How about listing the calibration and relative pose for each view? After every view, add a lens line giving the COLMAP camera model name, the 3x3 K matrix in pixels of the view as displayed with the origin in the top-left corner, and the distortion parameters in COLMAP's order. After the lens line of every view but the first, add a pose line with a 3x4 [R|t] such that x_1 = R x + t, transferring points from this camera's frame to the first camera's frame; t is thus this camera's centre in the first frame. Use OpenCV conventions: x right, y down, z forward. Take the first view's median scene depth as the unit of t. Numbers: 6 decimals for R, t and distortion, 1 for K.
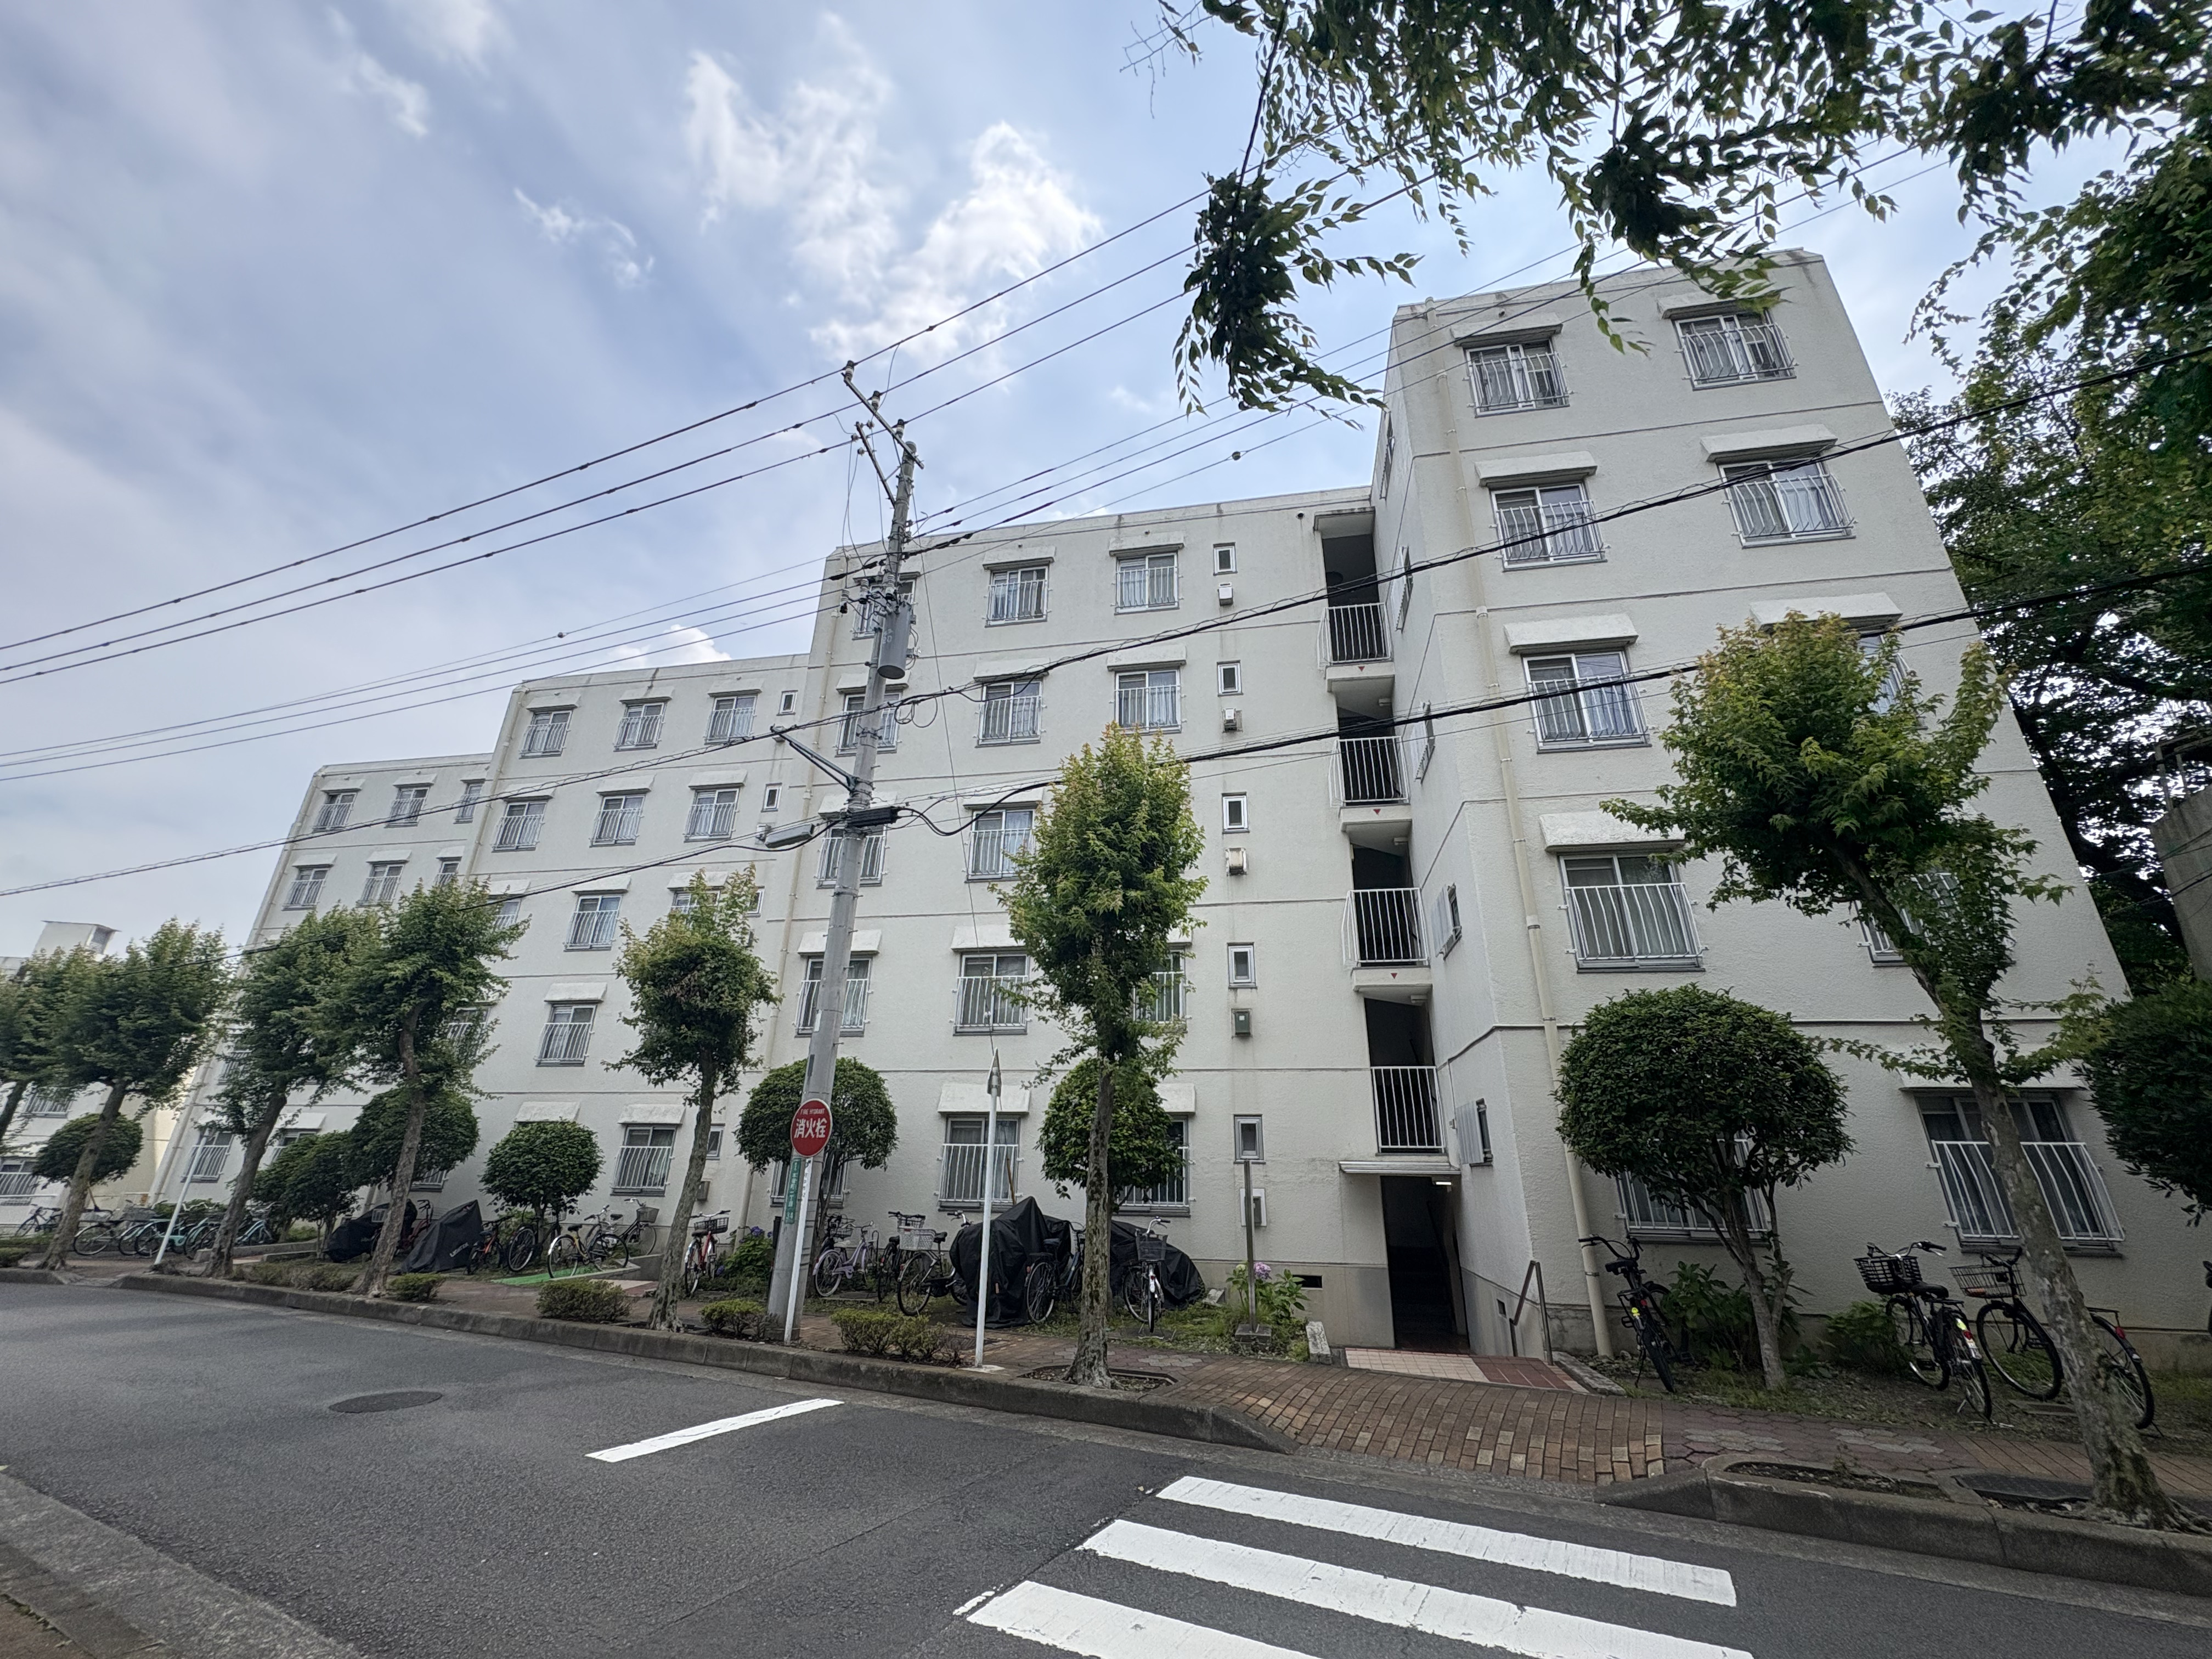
lens RADIAL K [[916.8, 0, 1105.9], [0, 916.8, 770.0], [0, 0, 1]] dist [-0.001909, -0.000129]
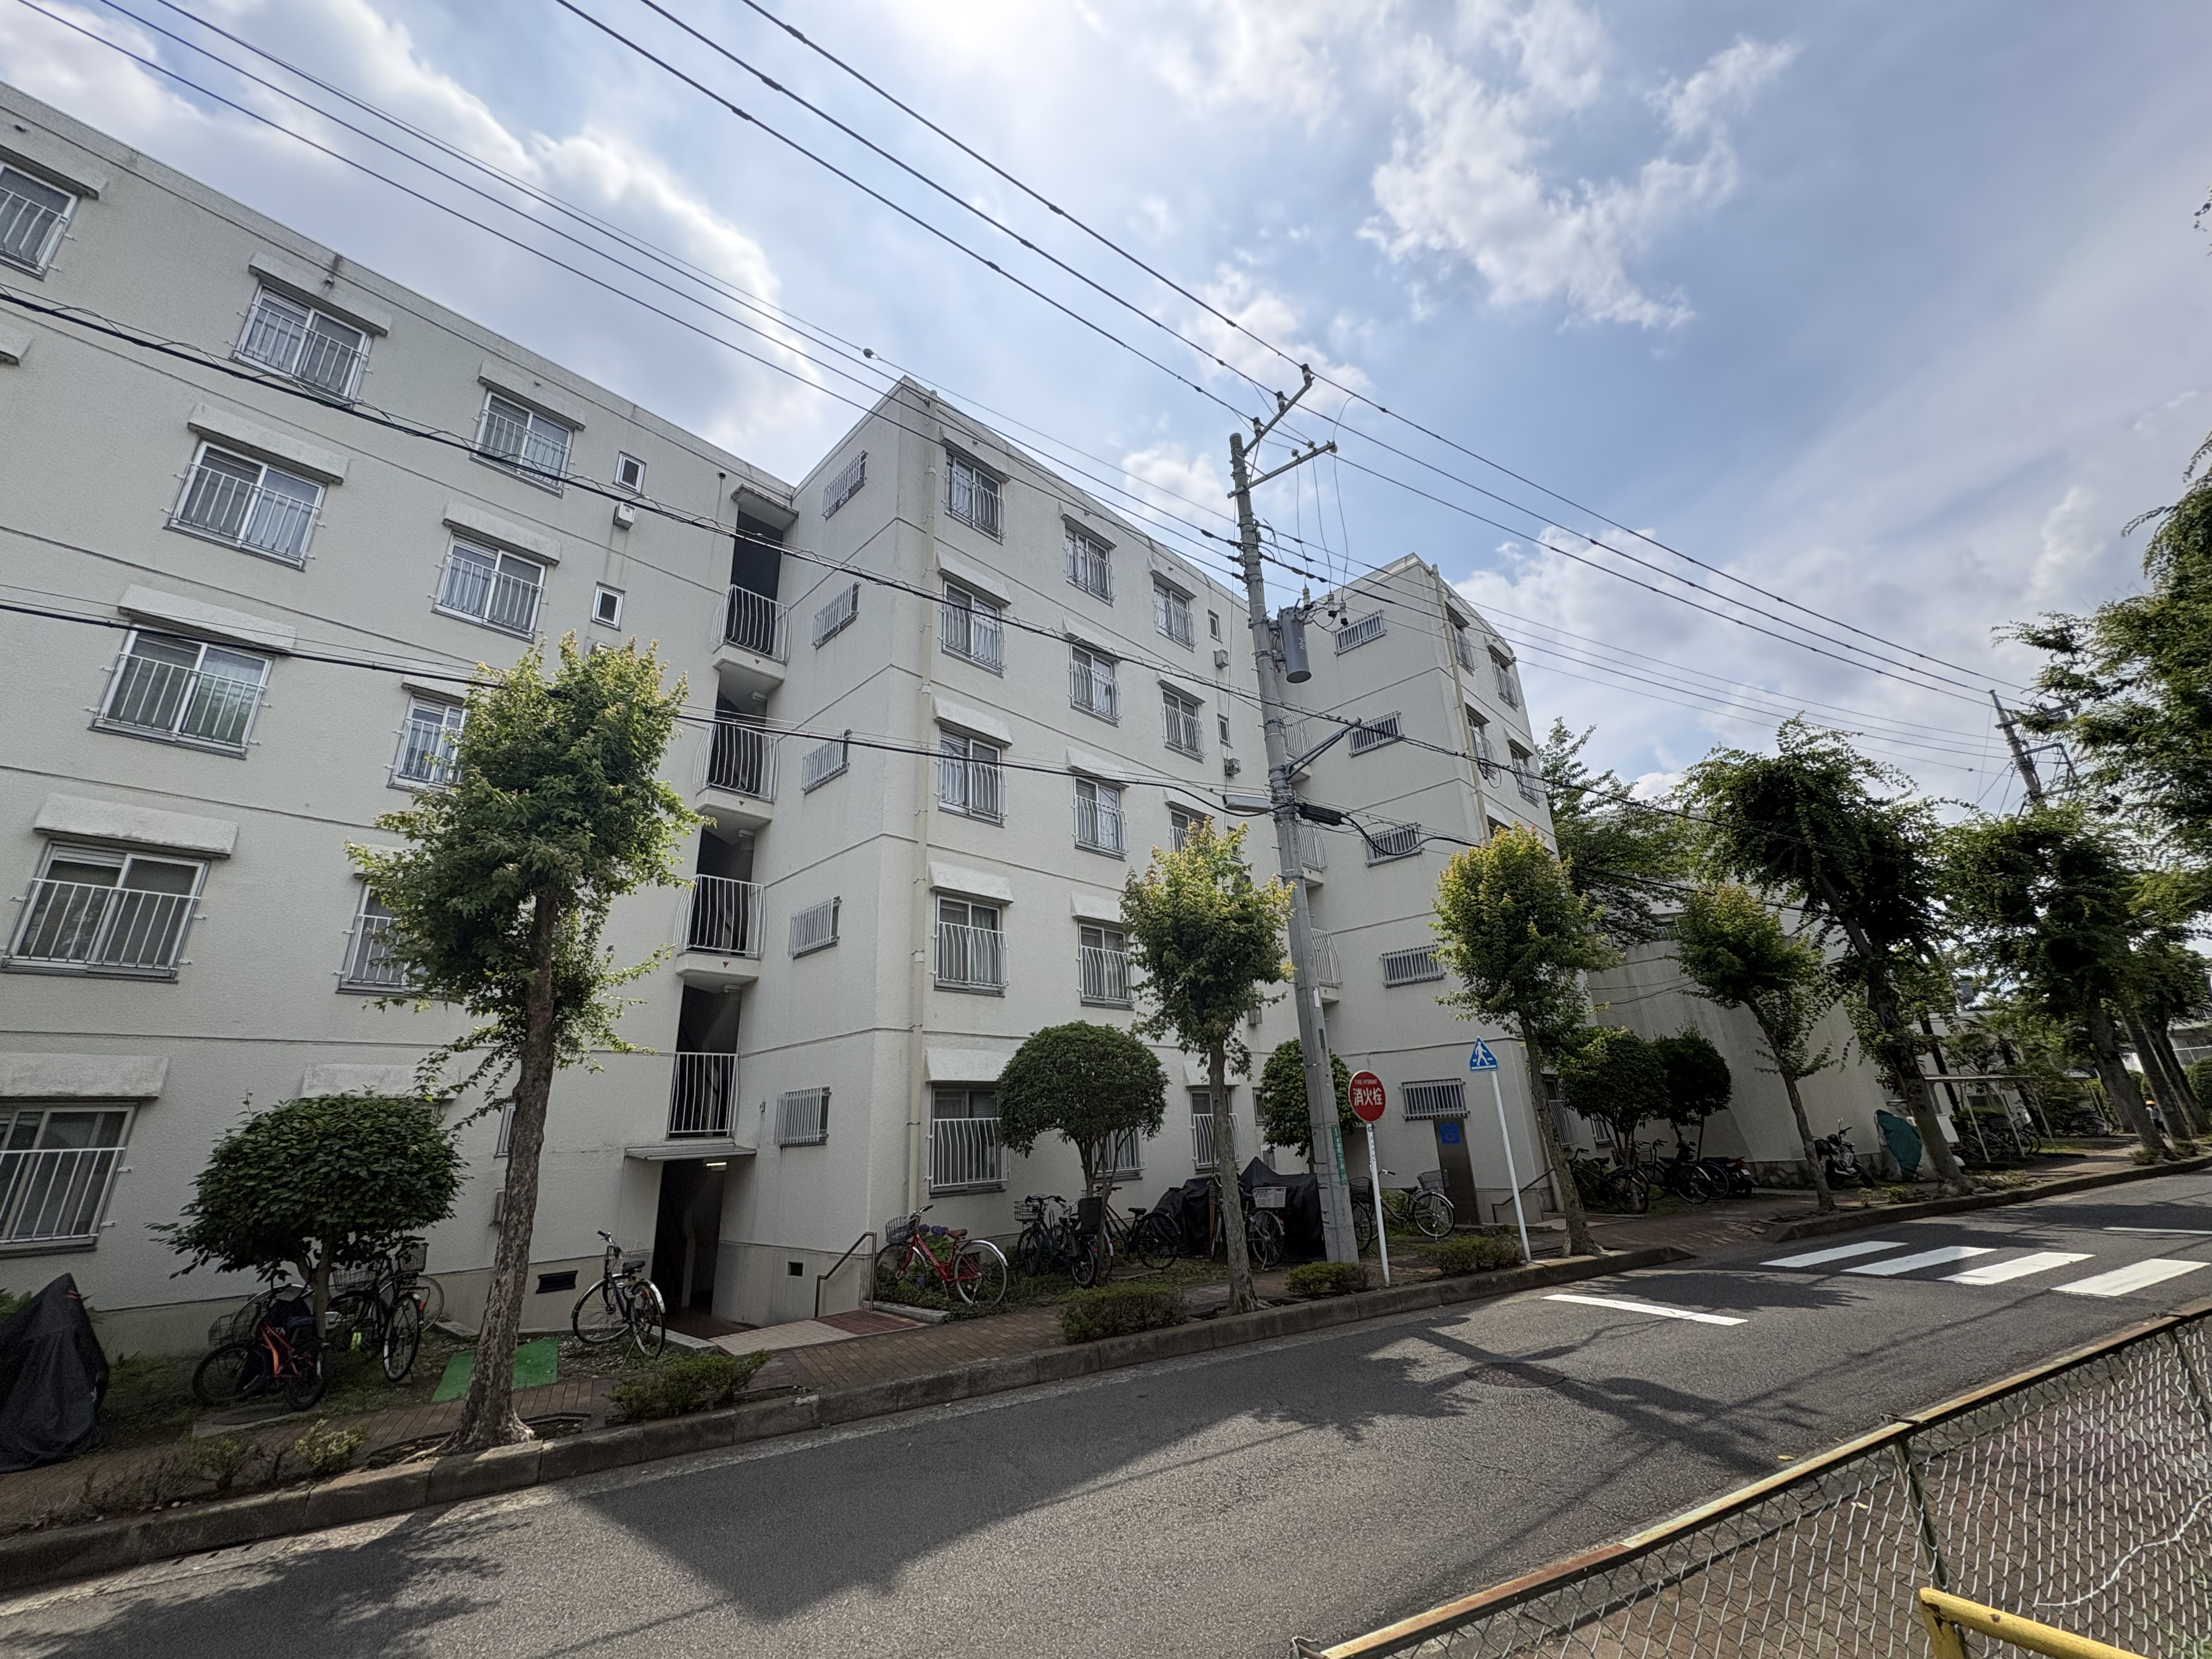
lens RADIAL K [[865.3, 0, 1106.0], [0, 865.3, 829.5], [0, 0, 1]] dist [-0.002449, -0.000089]
pose [[0.527919, 0.252193, 0.810987, -0.572087], [-0.293402, 0.950259, -0.104510, 0.124254], [-0.797005, -0.182772, 0.575654, 0.301235]]
